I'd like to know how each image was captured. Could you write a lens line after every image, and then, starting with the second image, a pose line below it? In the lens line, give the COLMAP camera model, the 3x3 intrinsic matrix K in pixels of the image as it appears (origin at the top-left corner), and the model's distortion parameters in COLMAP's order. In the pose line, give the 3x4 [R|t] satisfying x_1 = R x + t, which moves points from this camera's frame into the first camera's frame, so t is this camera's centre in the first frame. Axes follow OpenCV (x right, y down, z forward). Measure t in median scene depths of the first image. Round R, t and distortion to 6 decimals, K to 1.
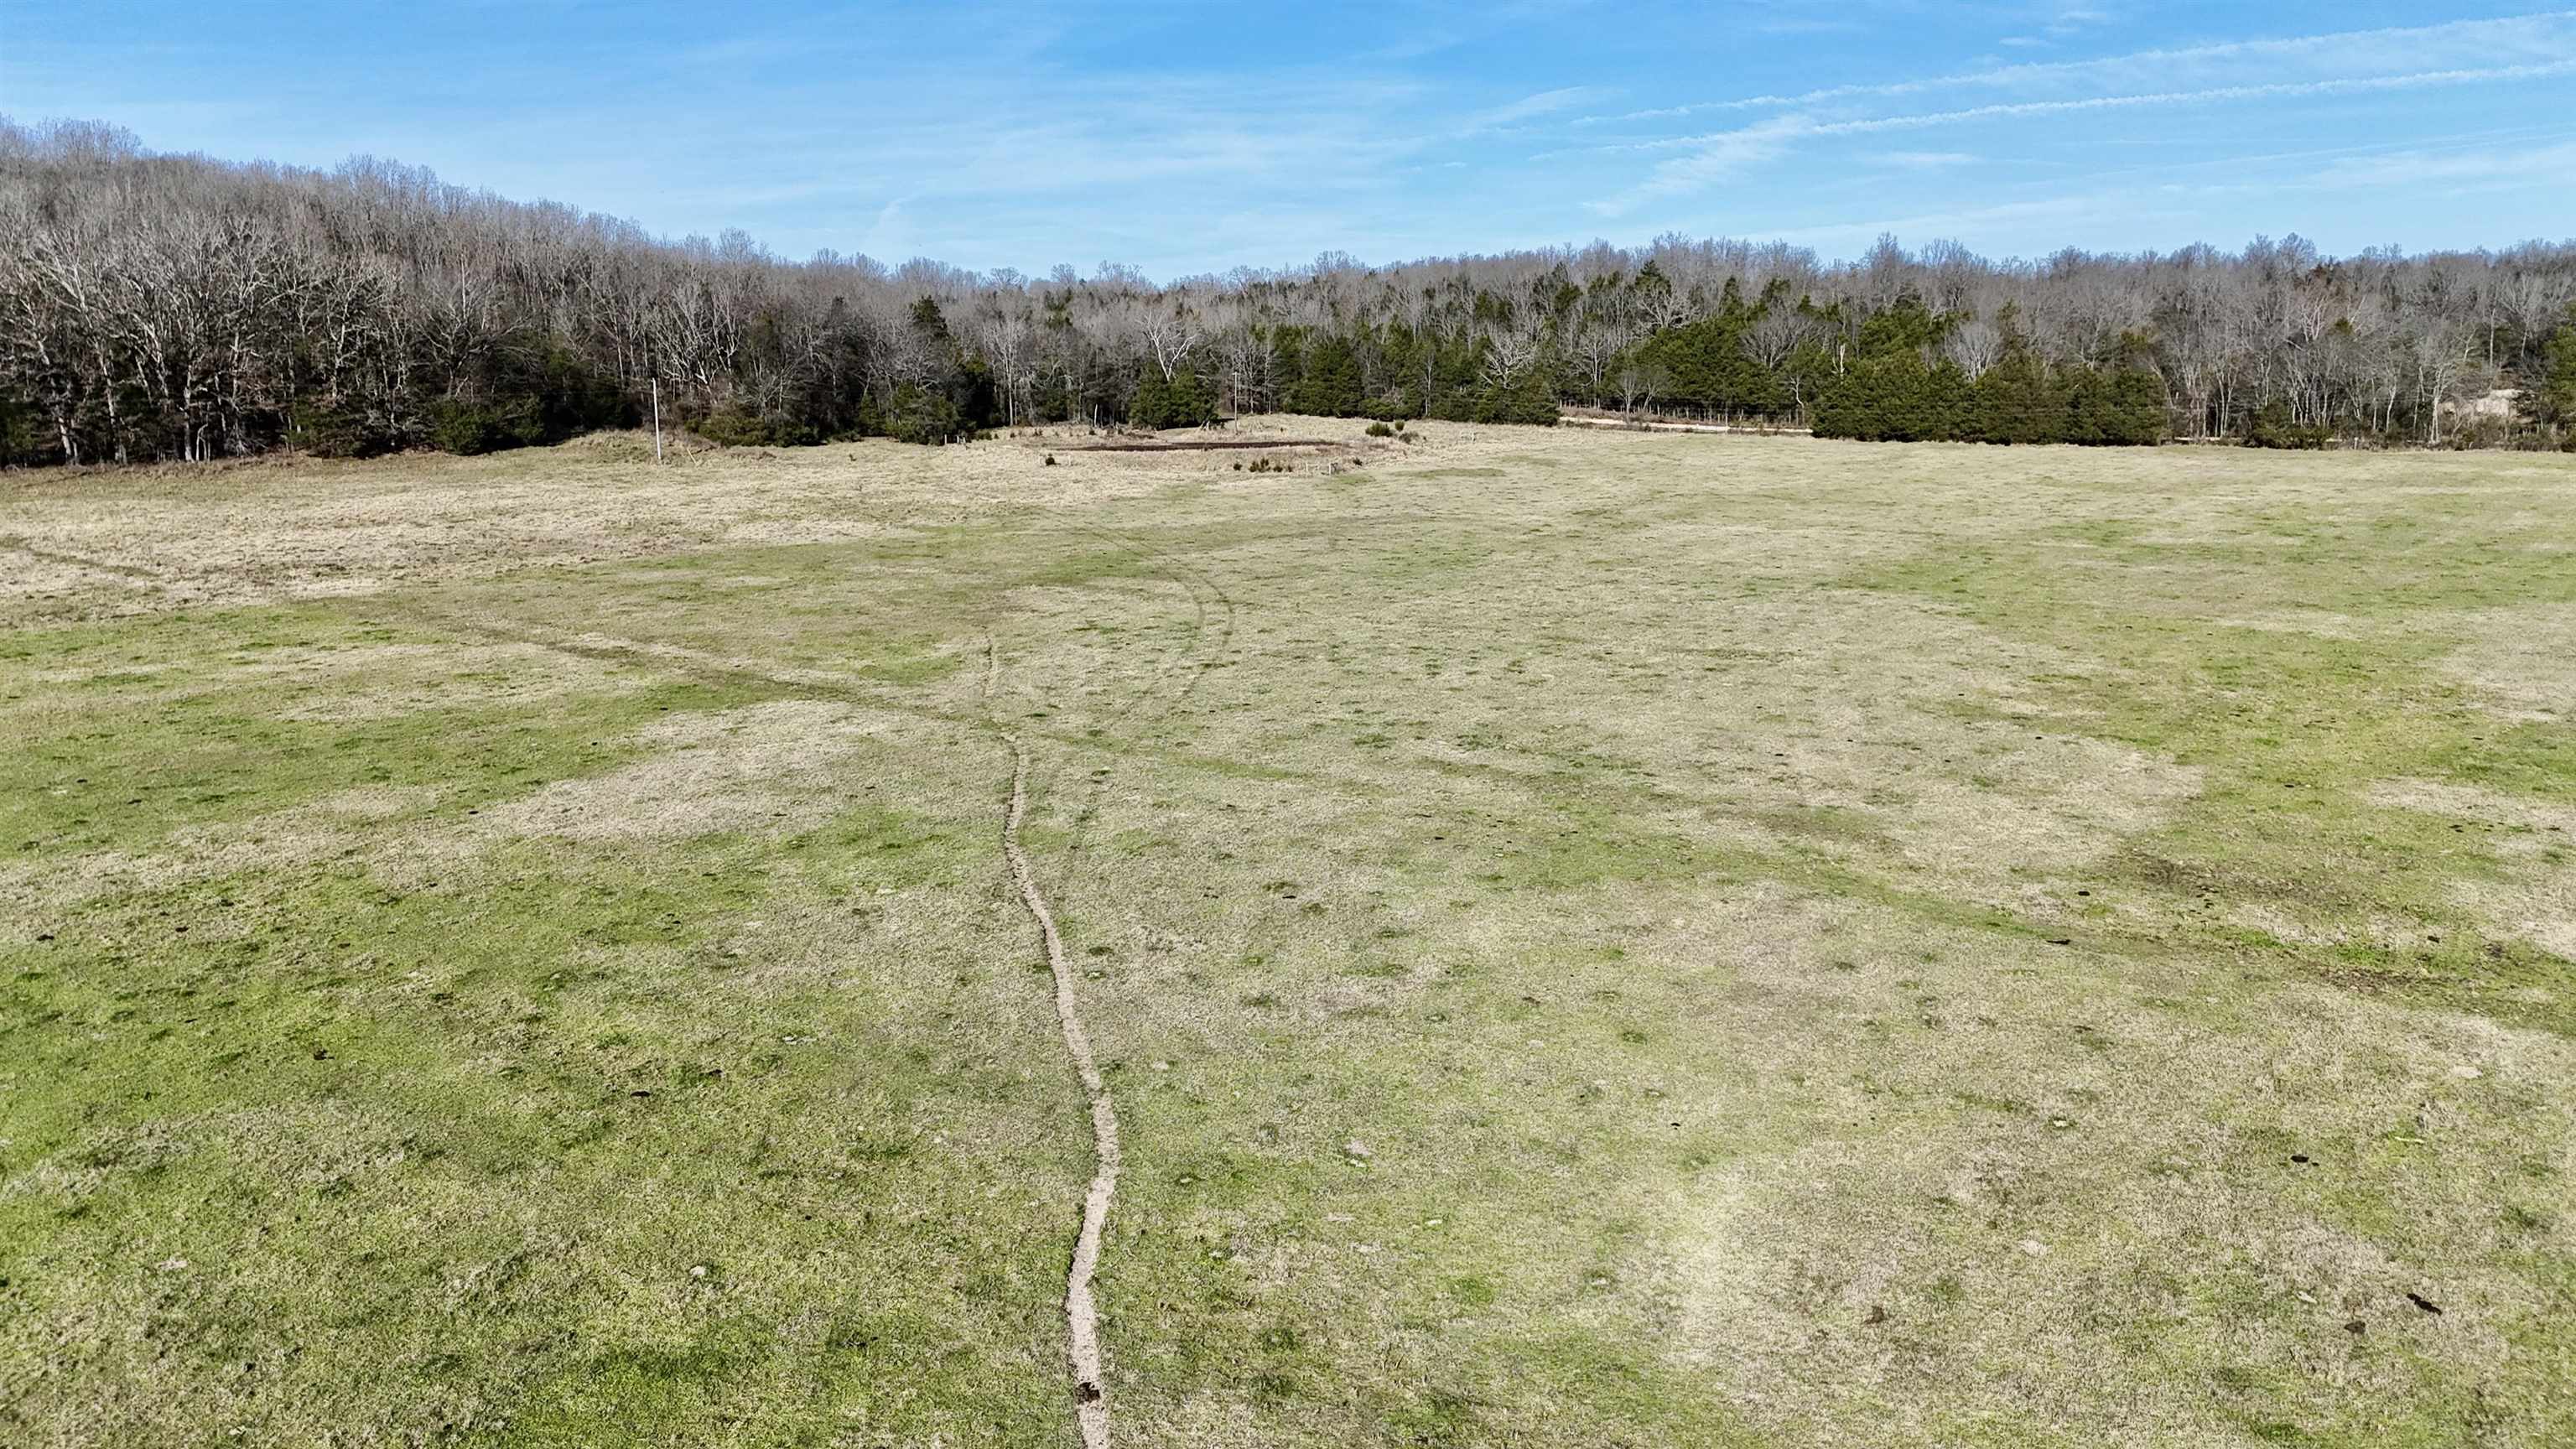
lens RADIAL K [[1848.9, 0, 1288.0], [0, 1848.9, 724.5], [0, 0, 1]] dist [0.063067, -0.054437]
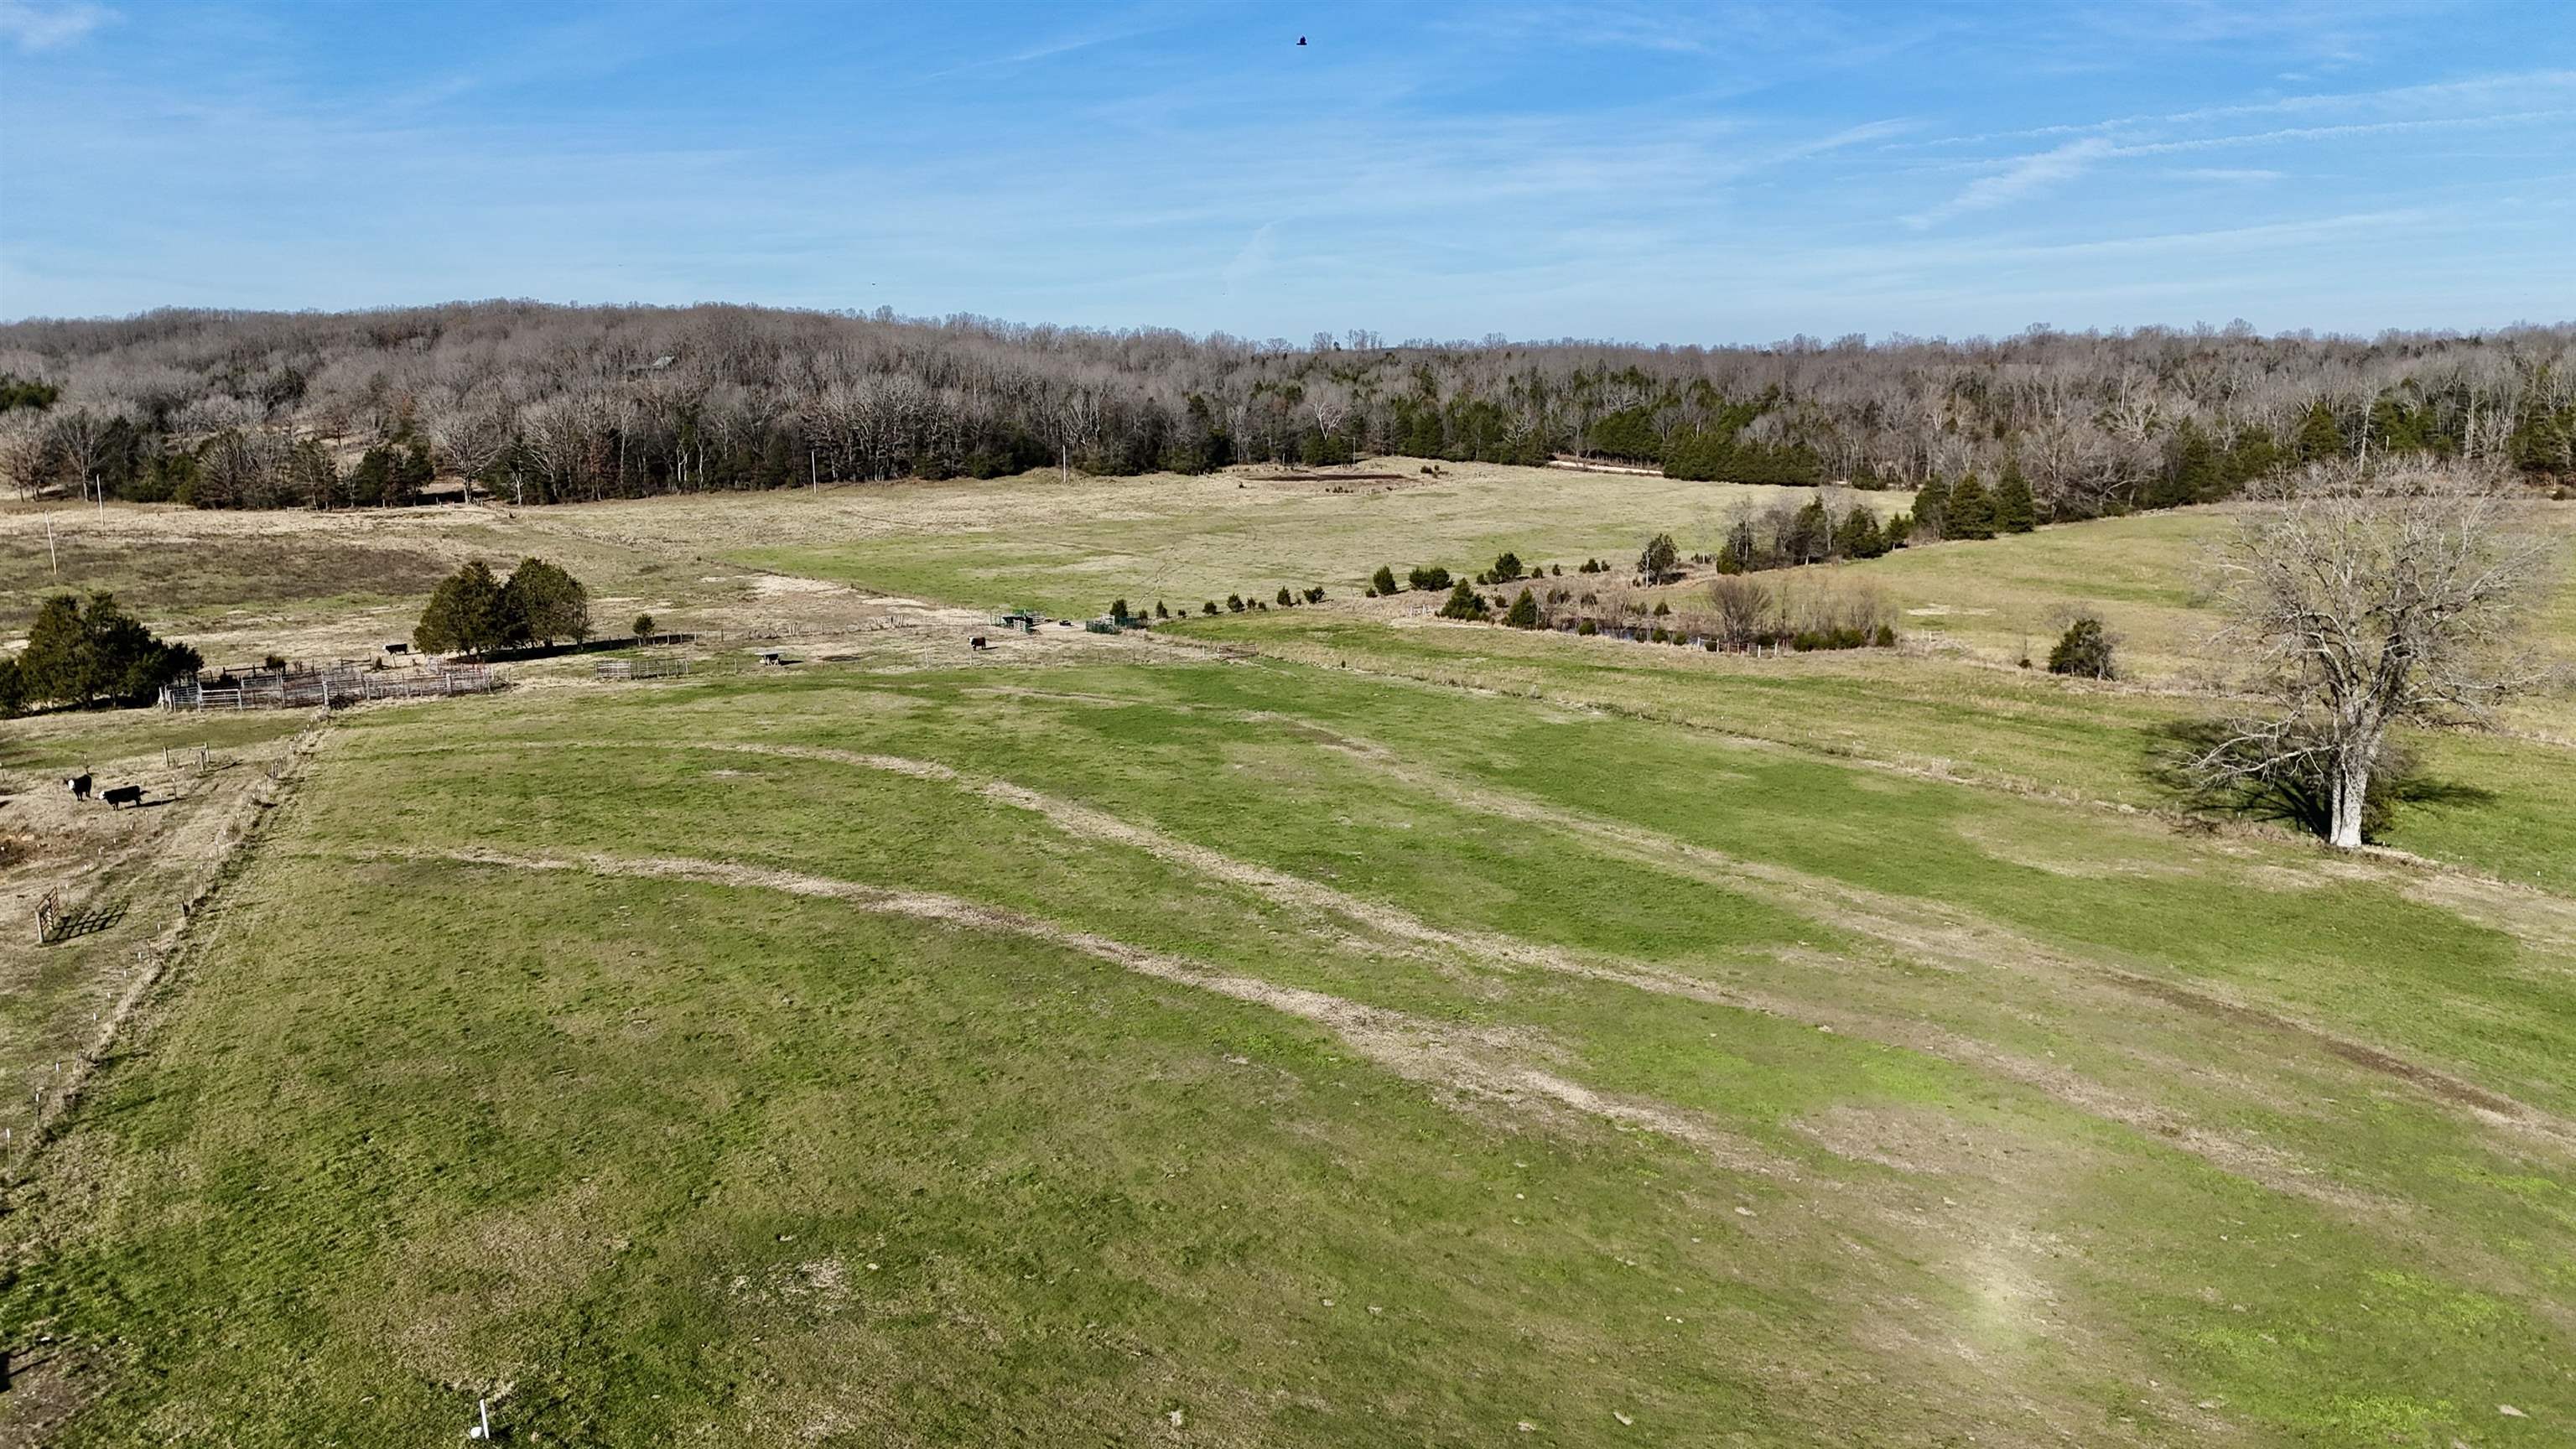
lens RADIAL K [[1848.9, 0, 1288.0], [0, 1848.9, 724.5], [0, 0, 1]] dist [0.063067, -0.054437]
pose [[0.984742, 0.040336, -0.169283, 0.258697], [-0.040468, 0.999177, 0.002670, 0.107783], [0.169252, 0.004221, 0.985564, -0.945214]]
